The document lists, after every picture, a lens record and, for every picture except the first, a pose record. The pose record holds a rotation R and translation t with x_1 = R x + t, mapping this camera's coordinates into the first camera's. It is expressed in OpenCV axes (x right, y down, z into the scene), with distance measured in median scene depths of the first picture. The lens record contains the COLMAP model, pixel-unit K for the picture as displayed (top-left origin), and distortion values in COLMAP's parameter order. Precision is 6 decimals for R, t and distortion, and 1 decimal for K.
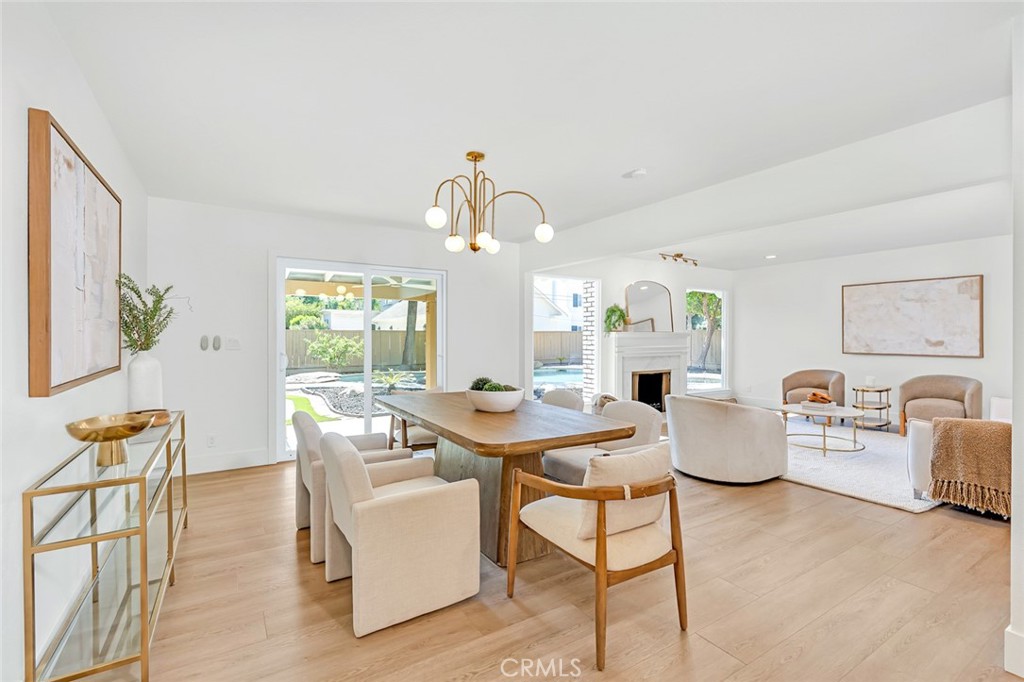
lens RADIAL K [[459.4, 0, 522.1], [0, 459.4, 336.7], [0, 0, 1]] dist [-0.009695, 0.000165]
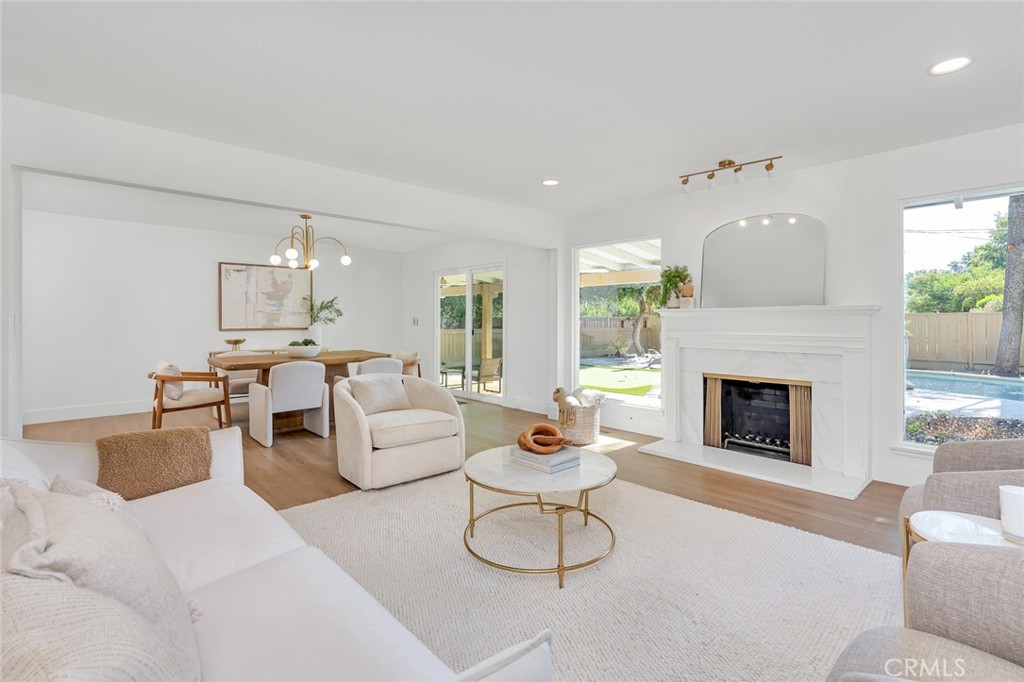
lens RADIAL K [[469.7, 0, 526.0], [0, 469.7, 322.2], [0, 0, 1]] dist [-0.015751, -0.000259]
pose [[0.187910, 0.000058, -0.982186, 0.865573], [-0.002379, 0.999997, -0.000396, 0.009509], [0.982183, 0.002411, 0.187909, 0.686534]]
